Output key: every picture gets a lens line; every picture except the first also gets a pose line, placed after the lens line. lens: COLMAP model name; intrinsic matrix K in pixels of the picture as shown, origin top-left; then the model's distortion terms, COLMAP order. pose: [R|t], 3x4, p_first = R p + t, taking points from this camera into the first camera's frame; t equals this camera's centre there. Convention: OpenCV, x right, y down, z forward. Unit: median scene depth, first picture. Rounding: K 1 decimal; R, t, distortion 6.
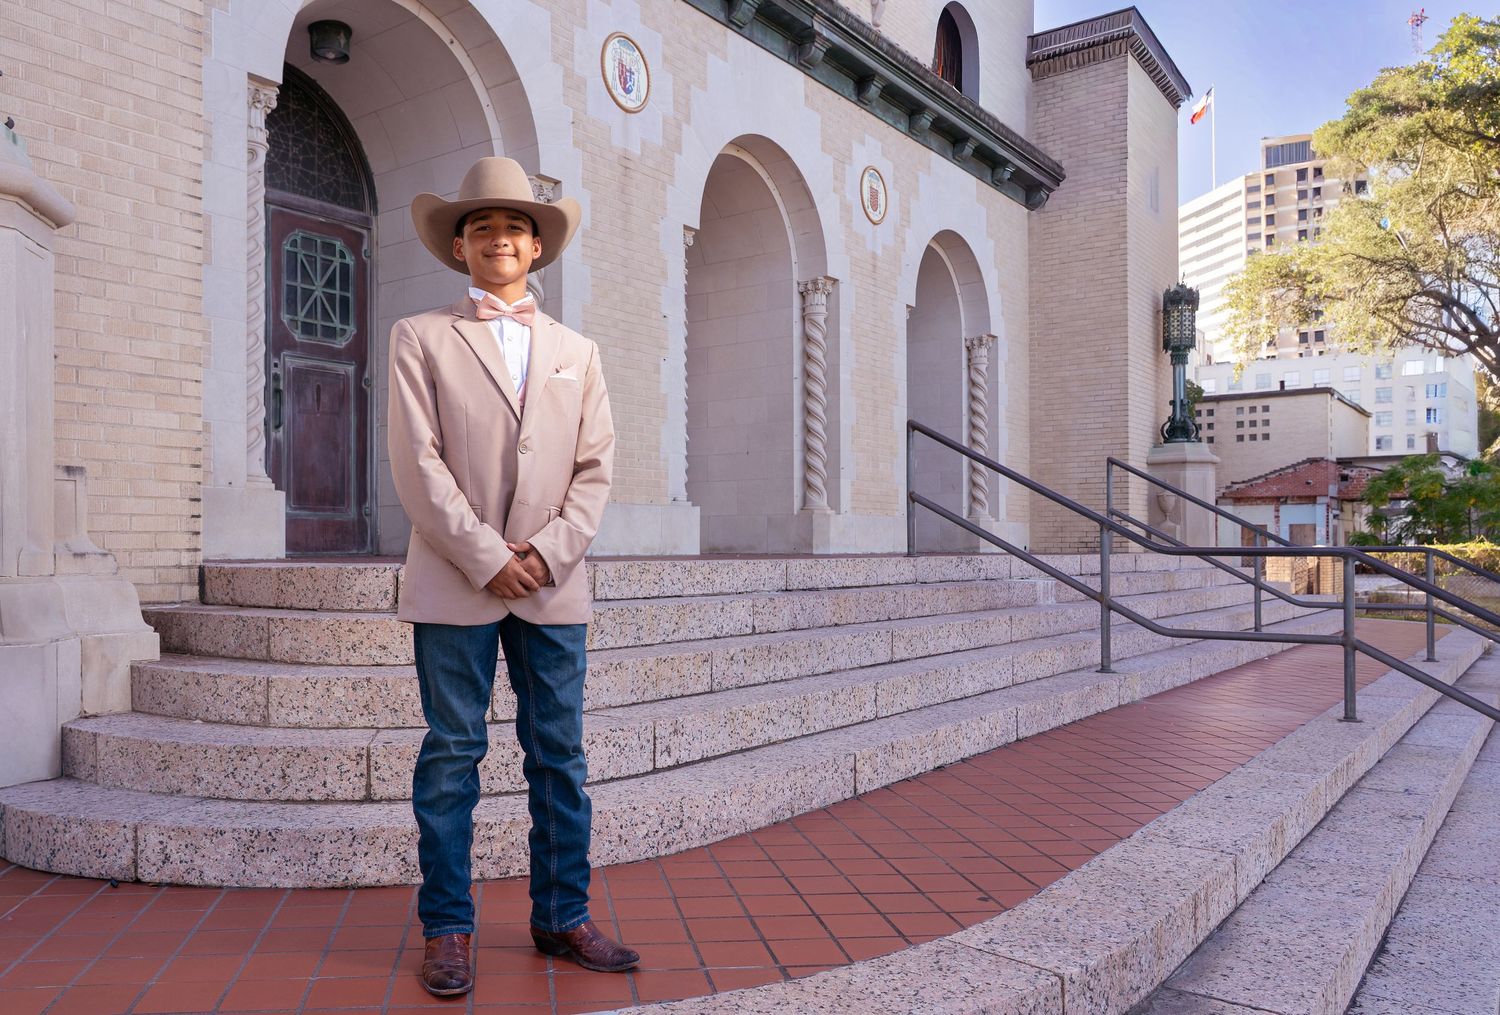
lens RADIAL K [[1187.2, 0, 618.5], [0, 1187.2, 545.7], [0, 0, 1]] dist [-0.025390, 0.036020]
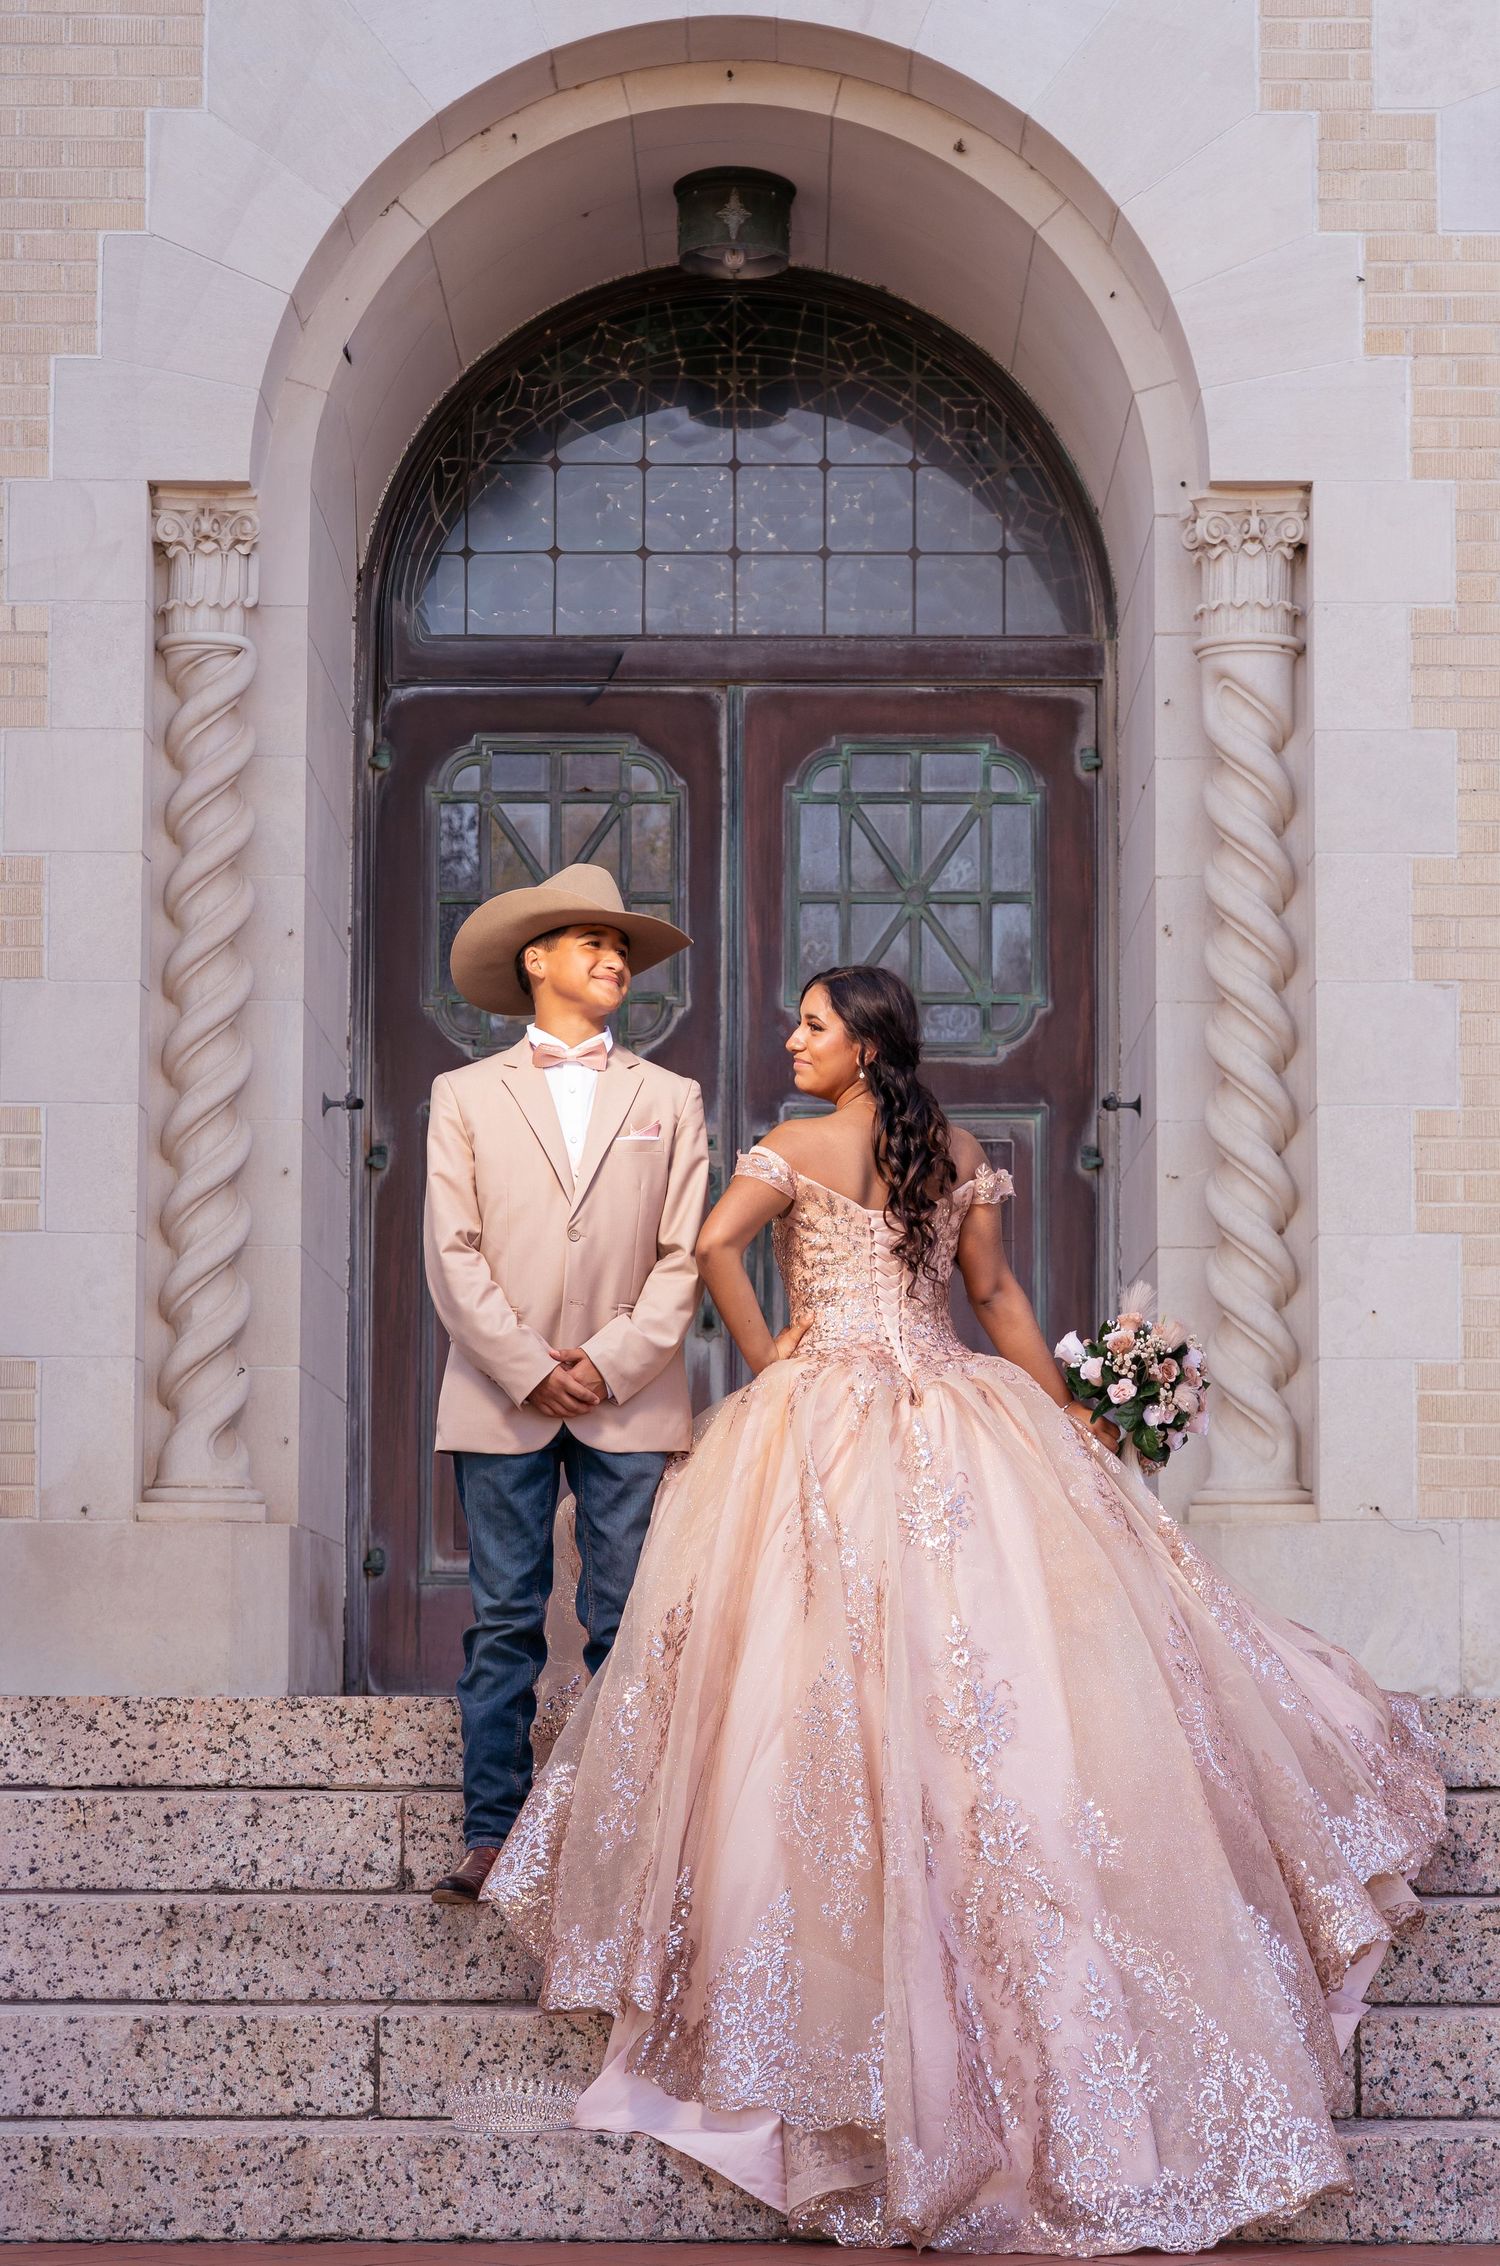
lens RADIAL K [[5497.7, 0, 778.8], [0, 5497.7, 1236.4], [0, 0, 1]] dist [0.061585, 0.134574]
pose [[0.635149, -0.065406, -0.769615, 1.406895], [-0.000973, 0.996340, -0.085477, 0.016147], [0.772389, 0.055040, 0.632761, -0.004918]]
